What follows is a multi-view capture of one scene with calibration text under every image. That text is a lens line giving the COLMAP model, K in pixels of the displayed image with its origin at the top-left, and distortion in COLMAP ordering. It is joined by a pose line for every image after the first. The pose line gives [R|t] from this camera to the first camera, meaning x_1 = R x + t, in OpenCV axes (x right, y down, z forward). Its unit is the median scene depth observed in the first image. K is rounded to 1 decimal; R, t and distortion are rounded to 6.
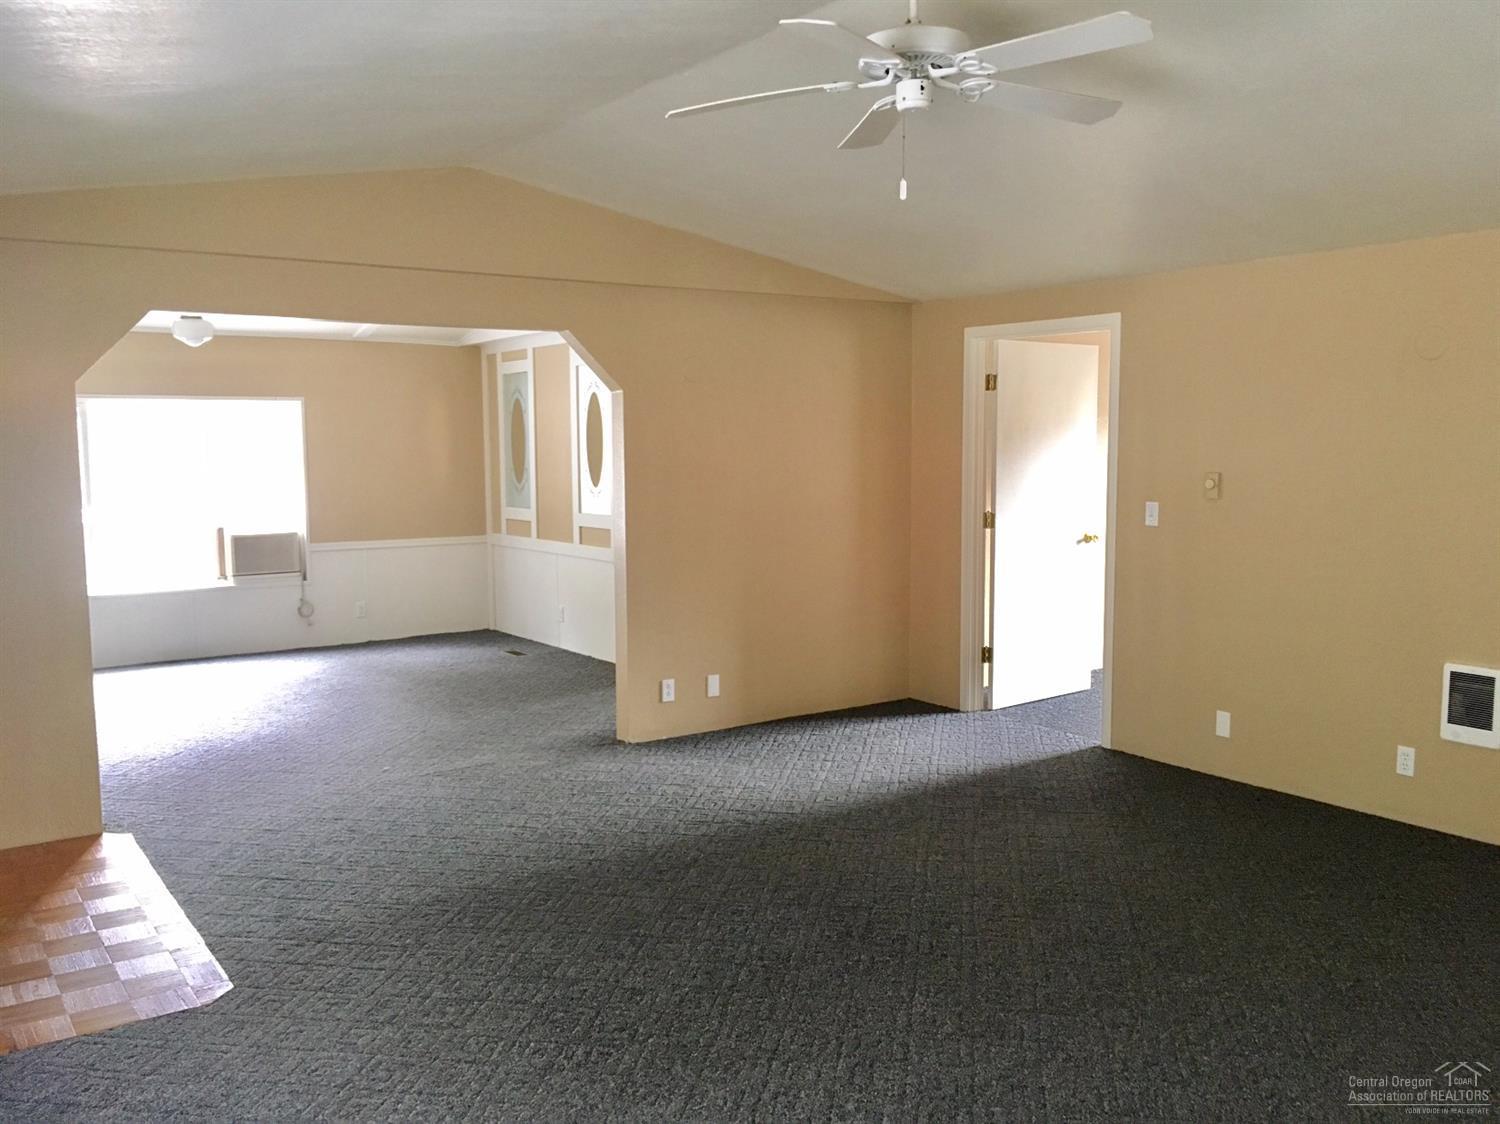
lens RADIAL K [[1275.8, 0, 752.5], [0, 1275.8, 571.6], [0, 0, 1]] dist [0.069621, -0.083747]
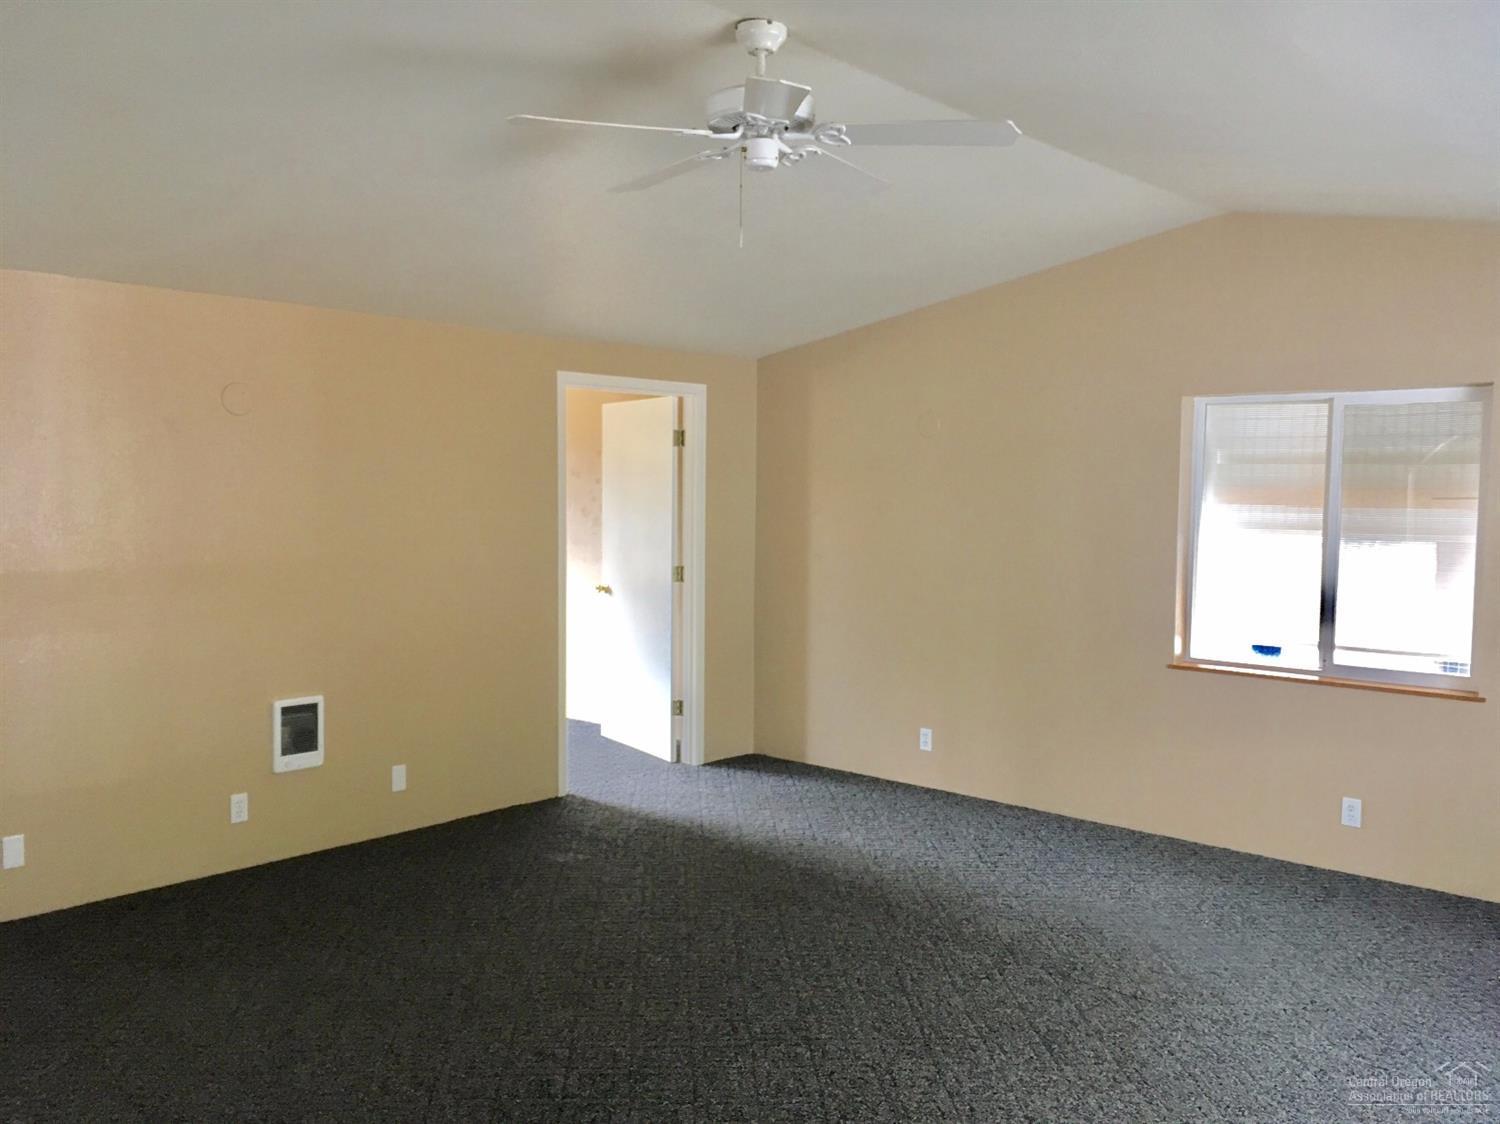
lens RADIAL K [[1275.8, 0, 762.1], [0, 1275.8, 562.0], [0, 0, 1]] dist [0.069621, -0.083747]
pose [[-0.253398, -0.051258, 0.966003, -0.591591], [0.092080, 0.992783, 0.076833, -0.088832], [-0.962970, 0.108419, -0.246850, 0.865078]]
